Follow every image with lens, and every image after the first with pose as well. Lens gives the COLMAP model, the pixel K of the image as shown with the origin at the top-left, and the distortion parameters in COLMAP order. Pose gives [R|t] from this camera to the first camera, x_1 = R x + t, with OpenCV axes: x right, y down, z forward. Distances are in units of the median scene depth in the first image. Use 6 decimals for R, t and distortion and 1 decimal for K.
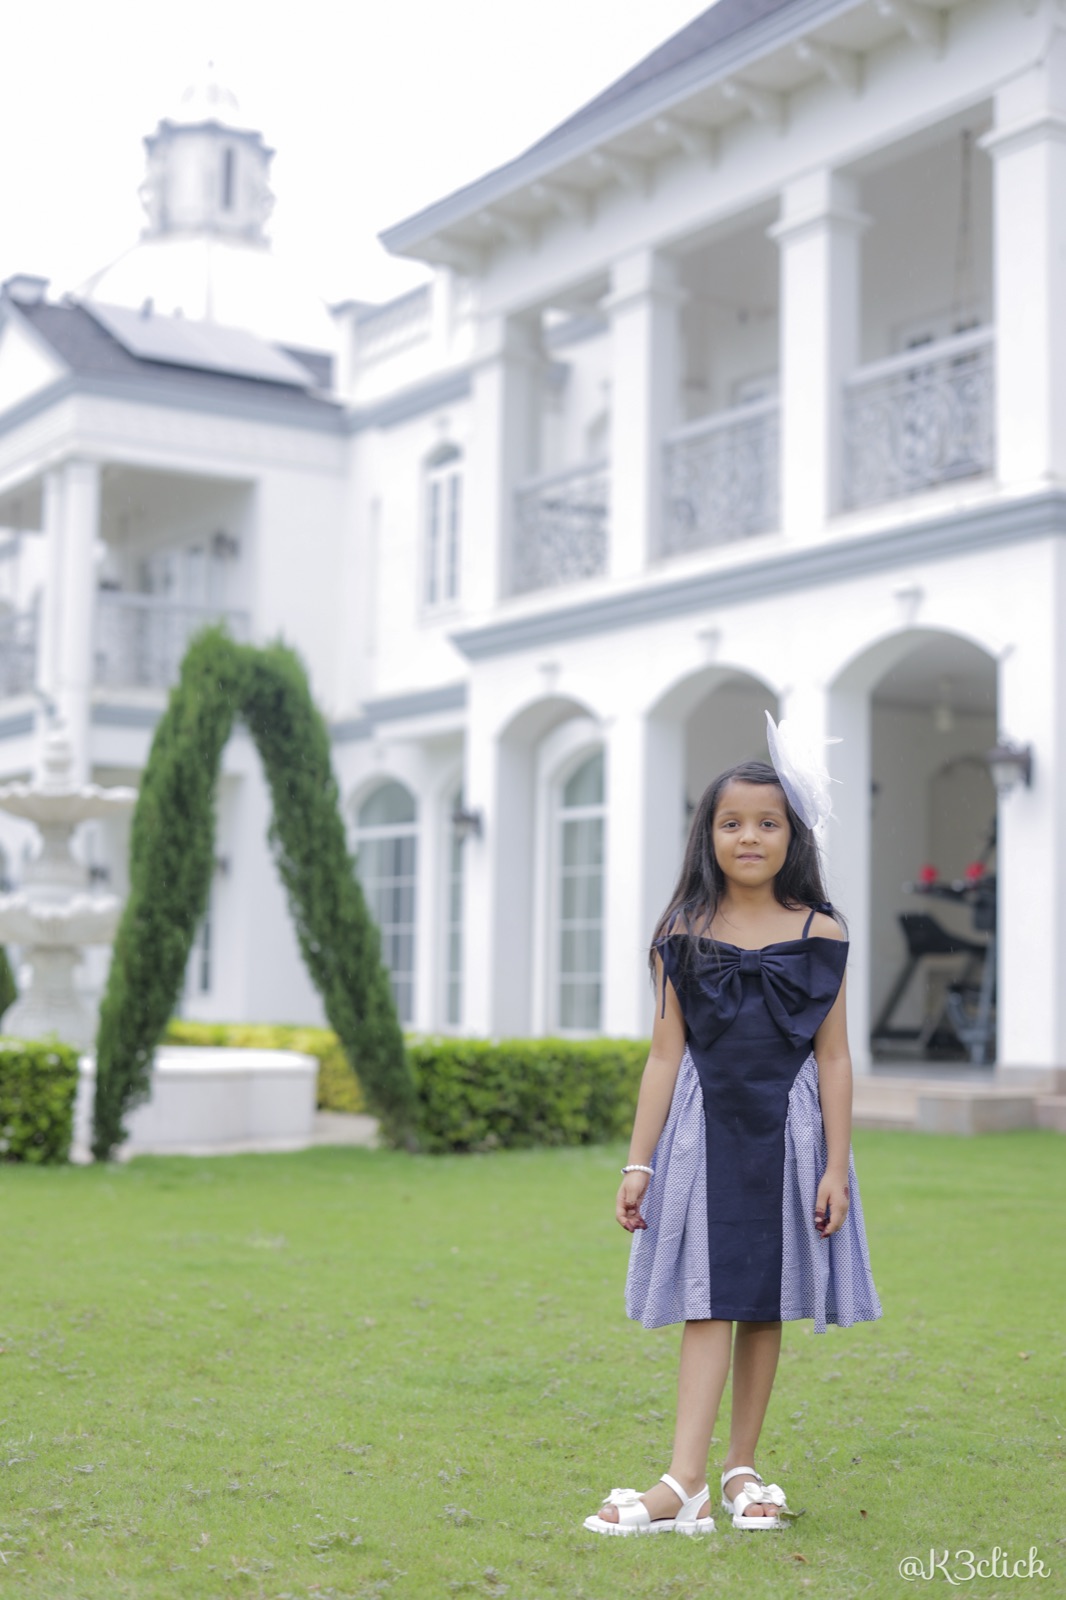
lens RADIAL K [[2330.6, 0, 558.7], [0, 2330.6, 803.9], [0, 0, 1]] dist [-0.181445, 0.730315]
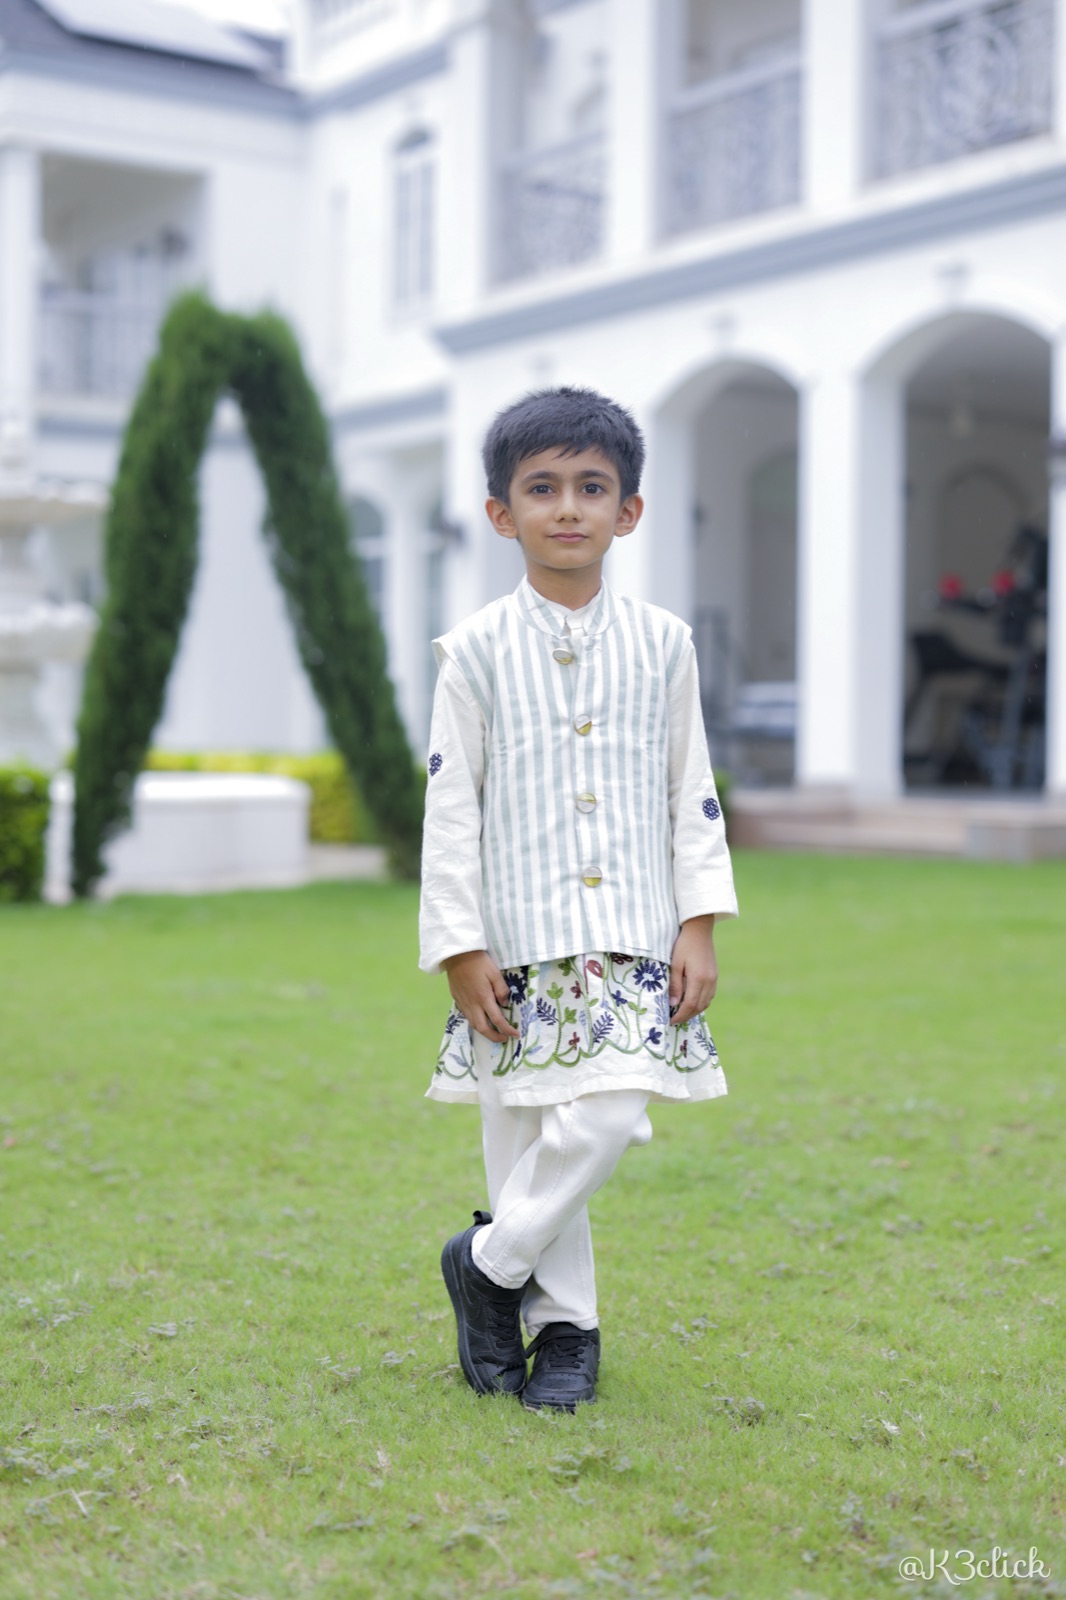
lens RADIAL K [[2330.6, 0, 558.7], [0, 2330.6, 803.9], [0, 0, 1]] dist [-0.181445, 0.730315]
pose [[0.999617, -0.008559, 0.026328, -0.037501], [0.005553, 0.993671, 0.112196, 0.019485], [-0.027121, -0.112007, 0.993337, 0.117005]]
